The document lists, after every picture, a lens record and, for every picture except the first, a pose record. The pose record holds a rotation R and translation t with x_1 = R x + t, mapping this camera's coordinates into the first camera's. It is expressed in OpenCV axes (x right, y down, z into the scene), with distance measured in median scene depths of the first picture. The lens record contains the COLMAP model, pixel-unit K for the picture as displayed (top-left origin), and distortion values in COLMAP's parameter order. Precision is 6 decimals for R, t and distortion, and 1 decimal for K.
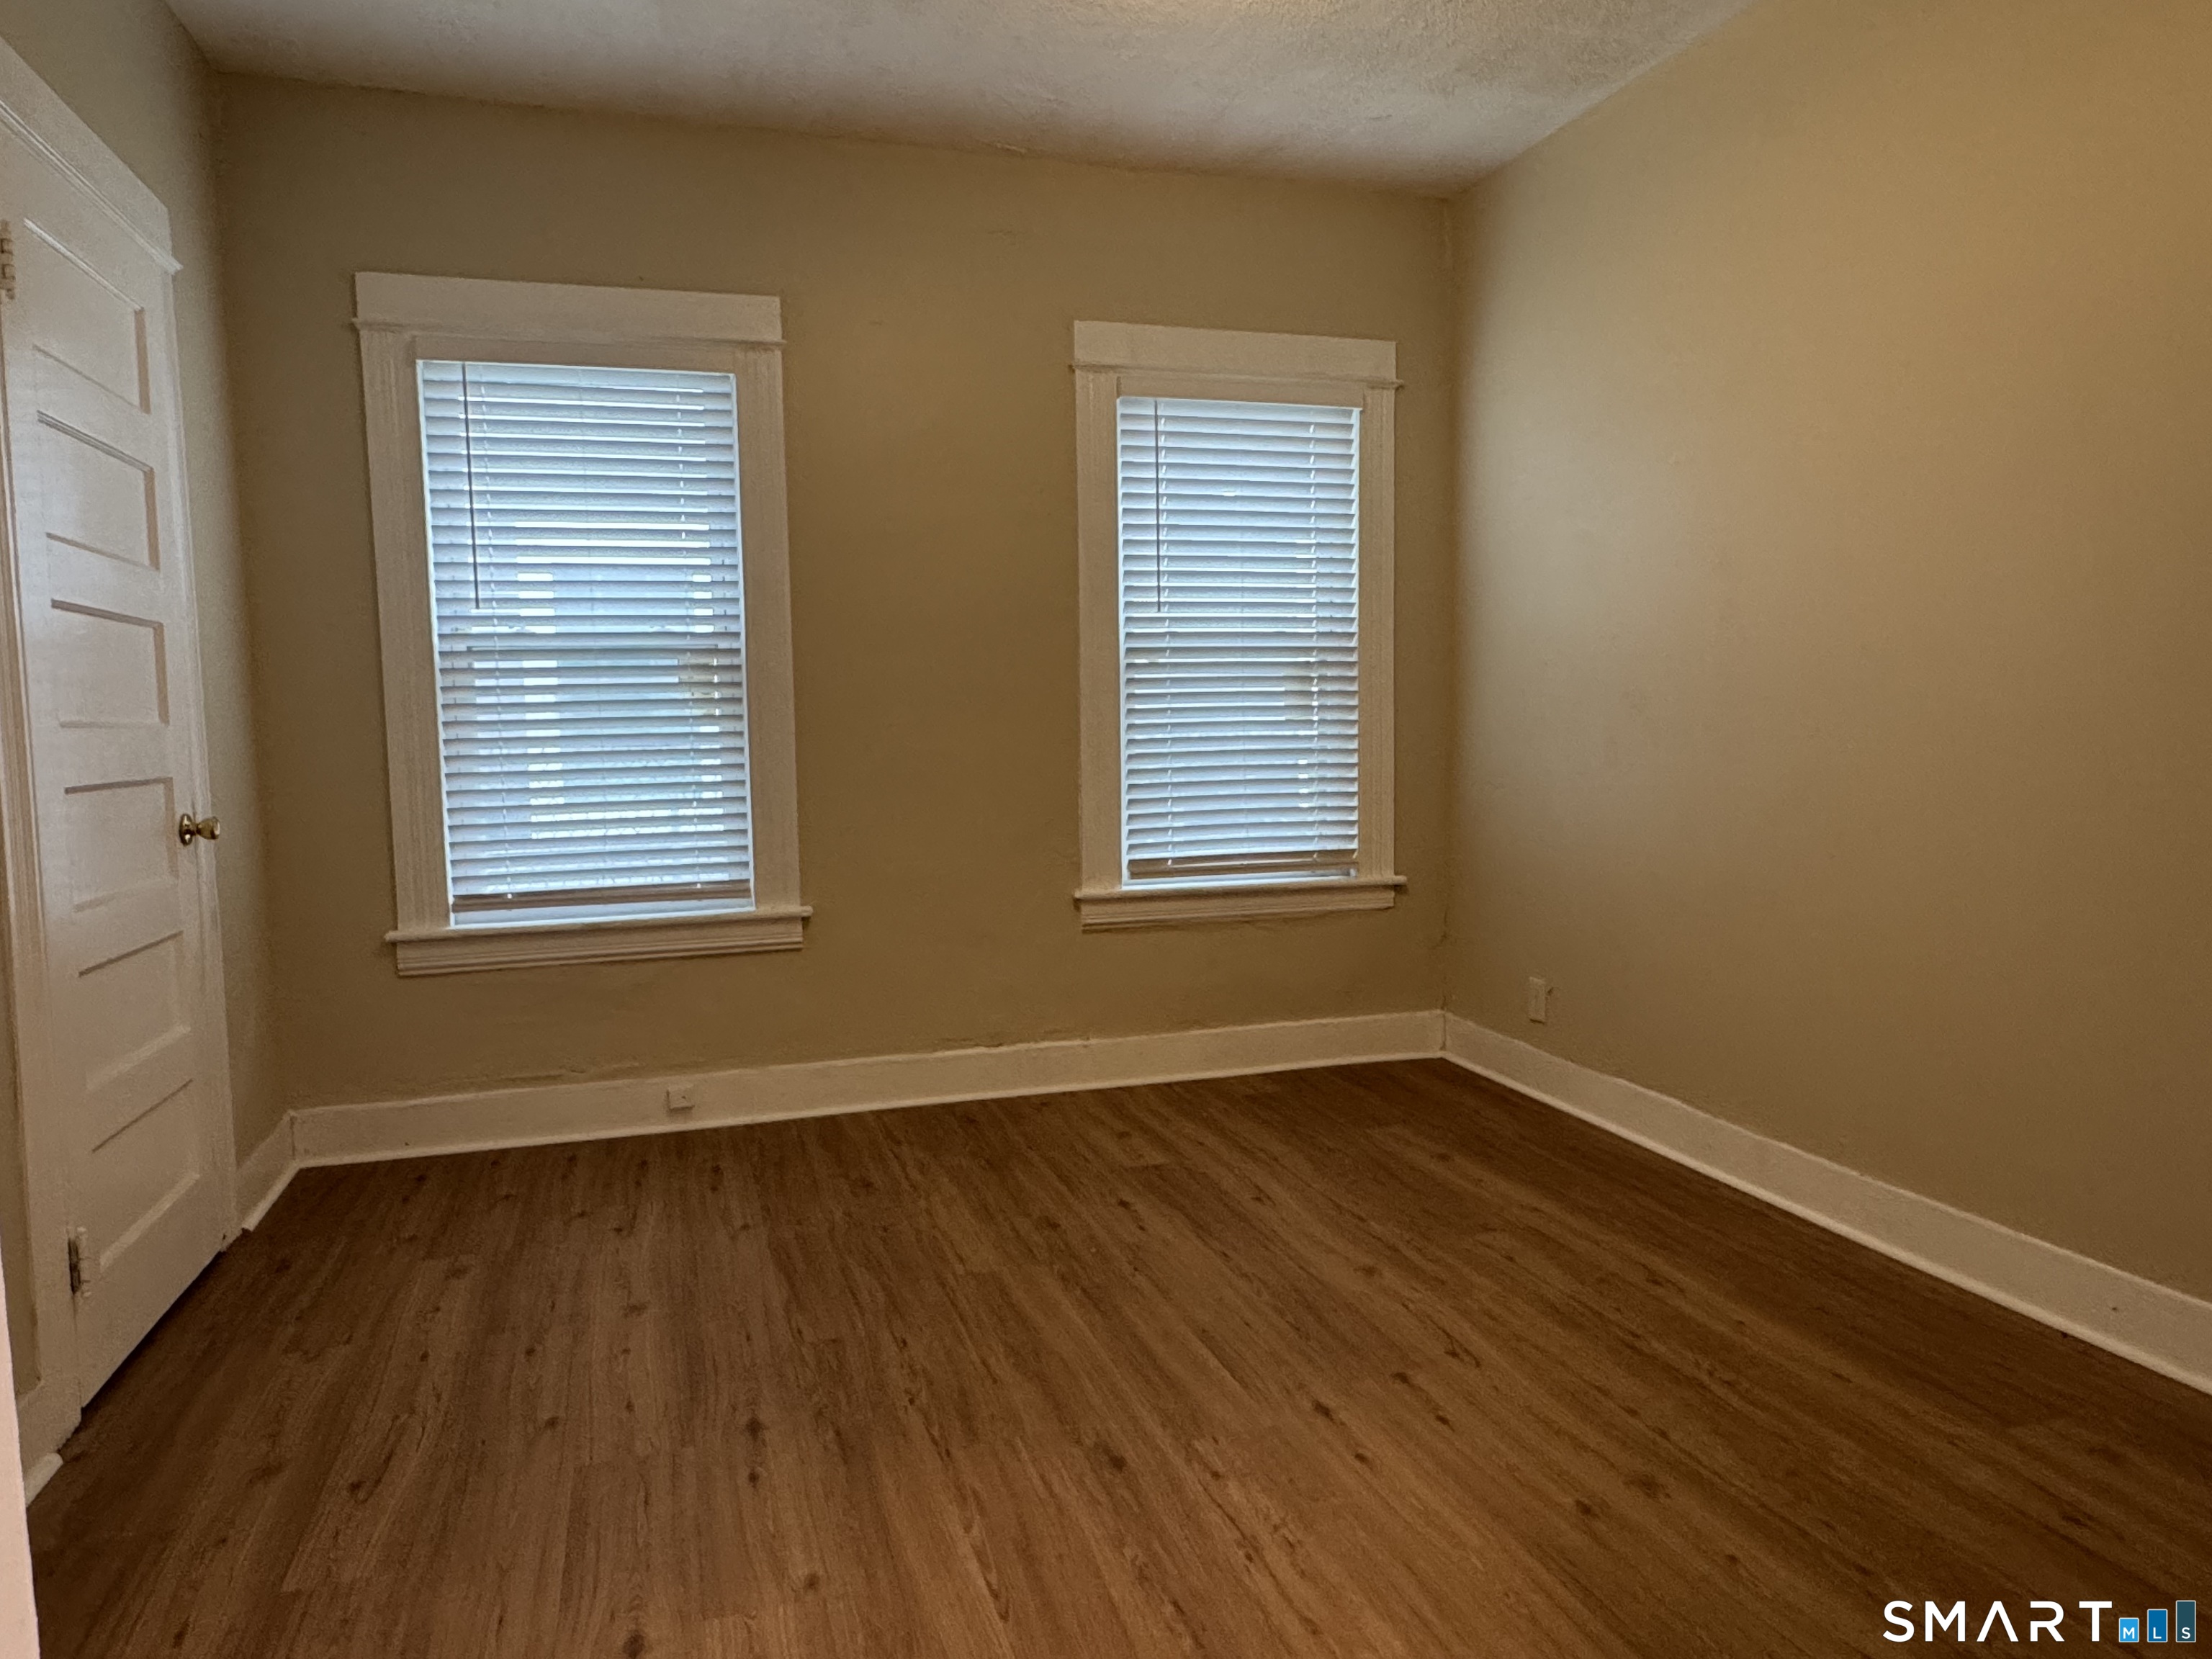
lens RADIAL K [[1397.4, 0, 1088.9], [0, 1397.4, 829.0], [0, 0, 1]] dist [-0.006733, 0.001900]
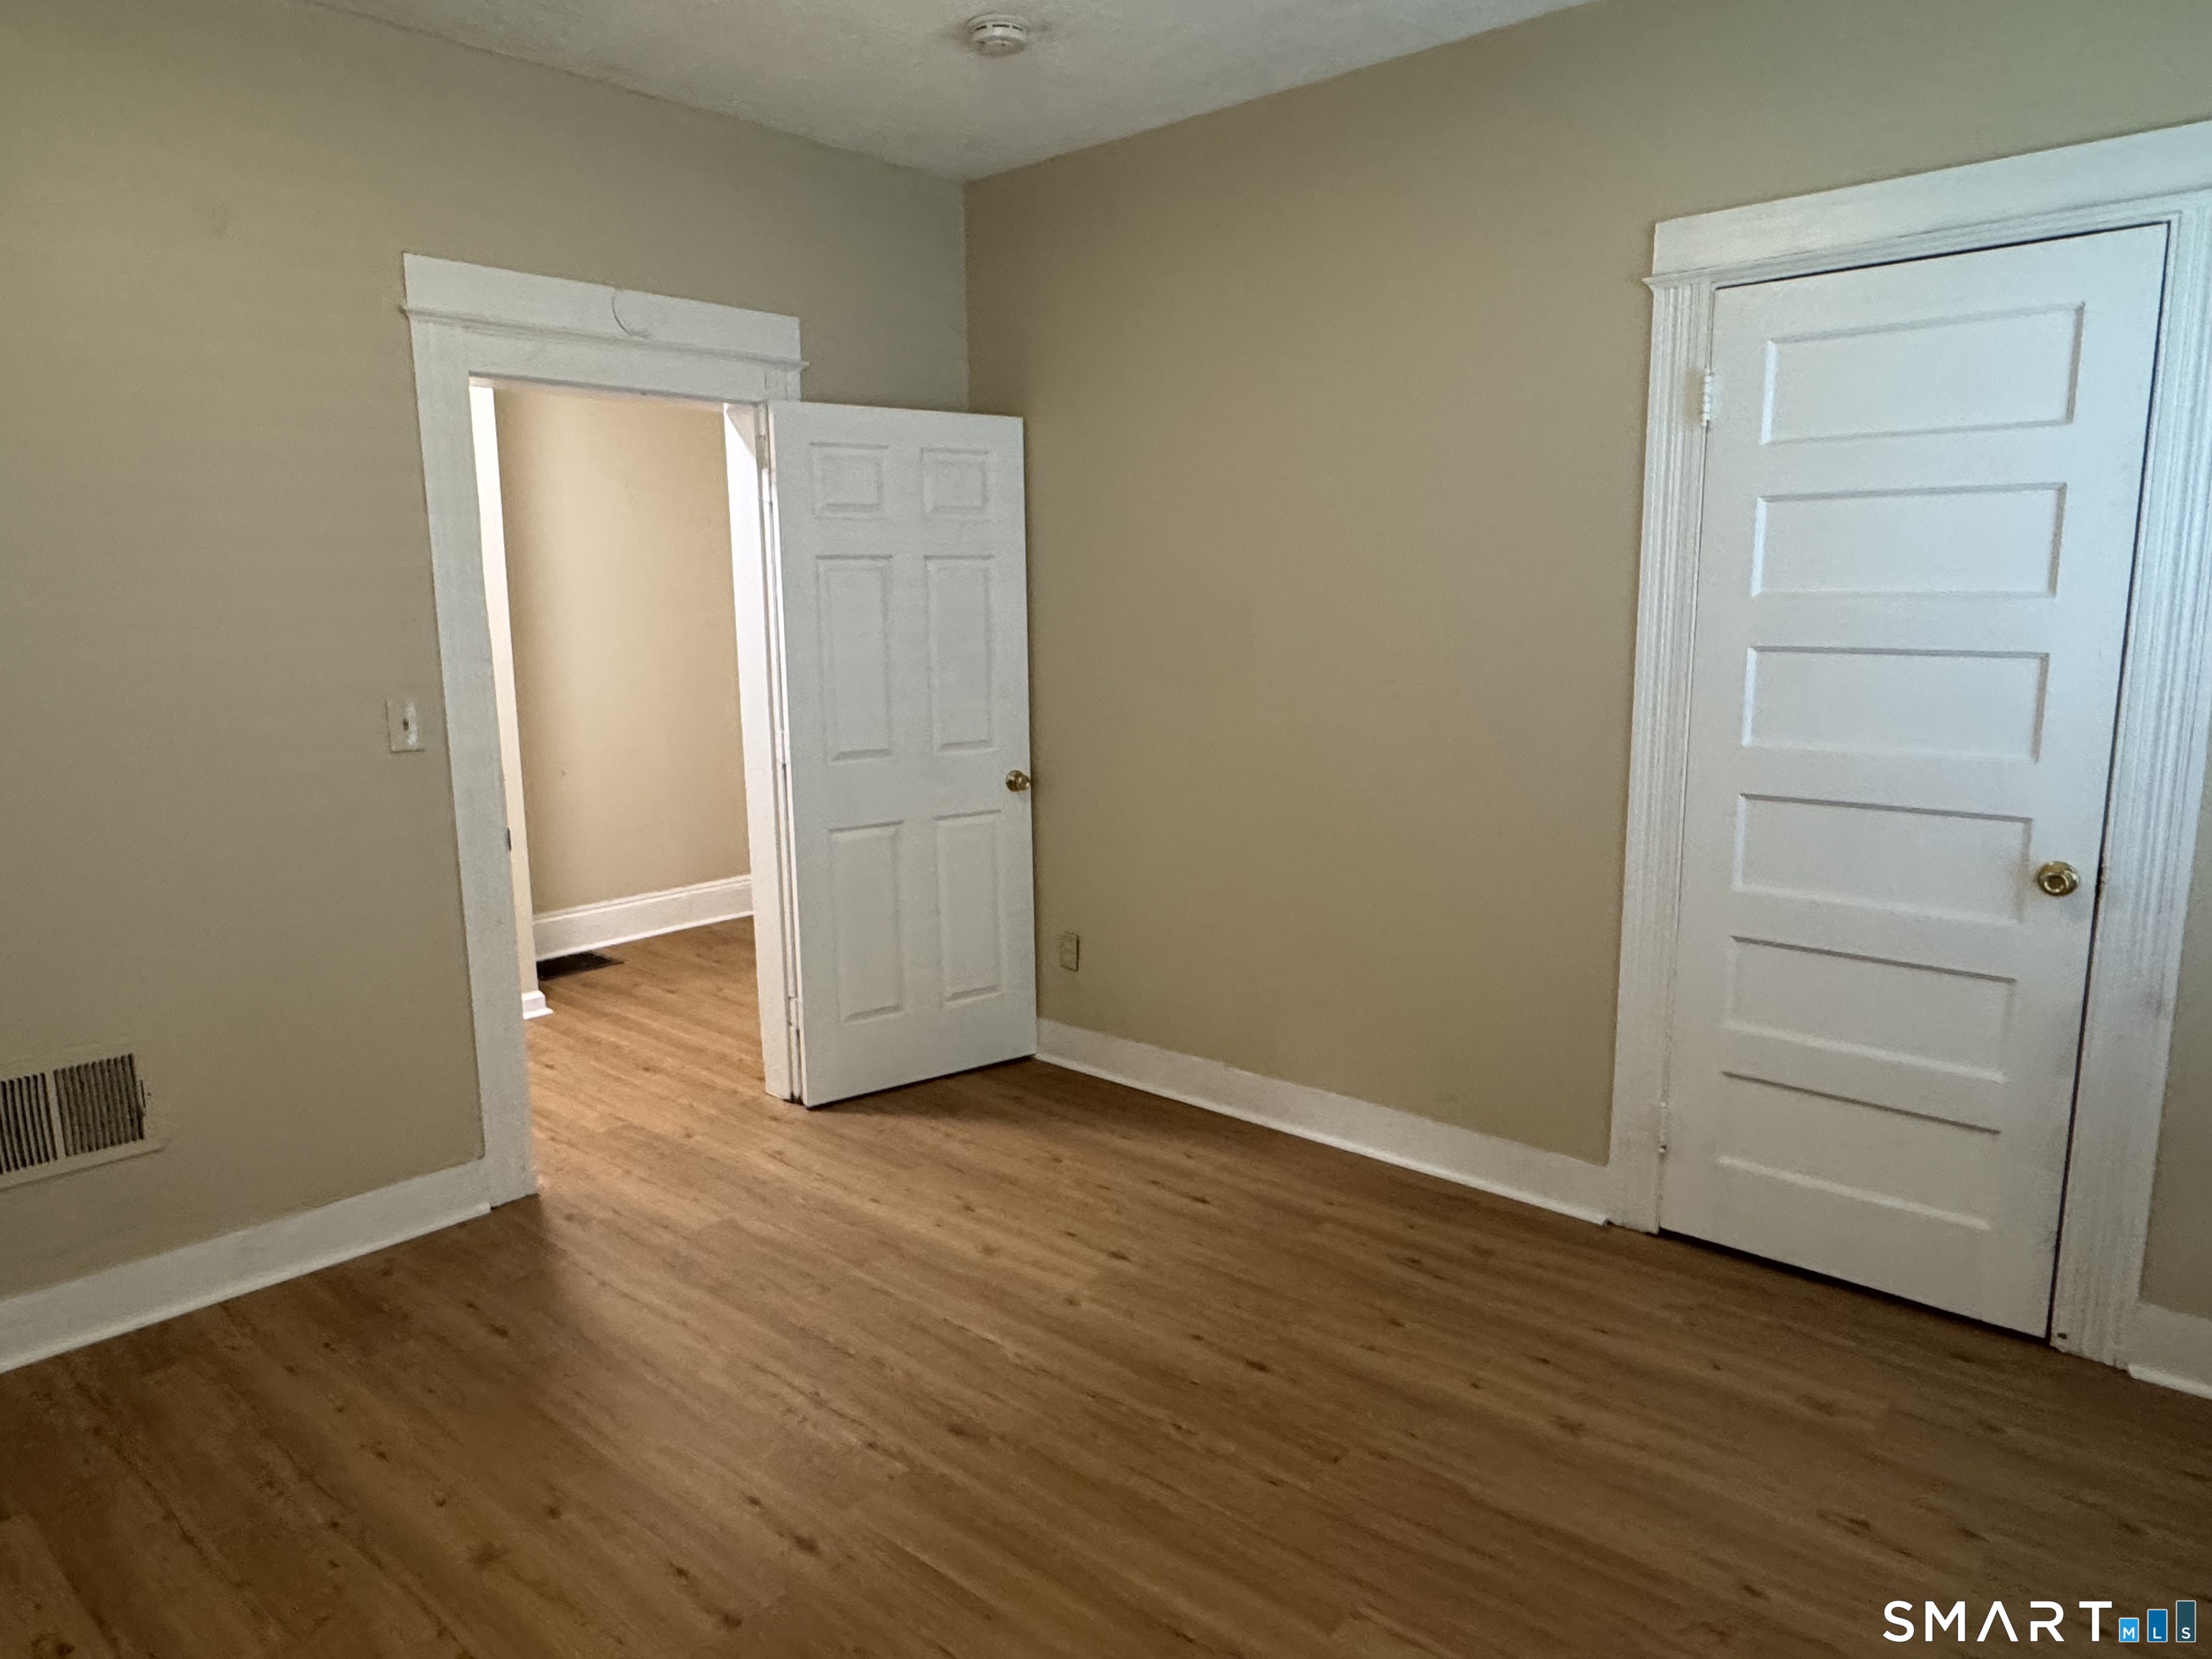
lens RADIAL K [[1397.4, 0, 1107.6], [0, 1397.4, 831.4], [0, 0, 1]] dist [-0.006733, 0.001900]
pose [[-0.846201, 0.115570, -0.520181, 0.448308], [-0.018254, 0.969337, 0.245055, -0.314871], [0.532552, 0.216861, -0.818144, 1.843189]]
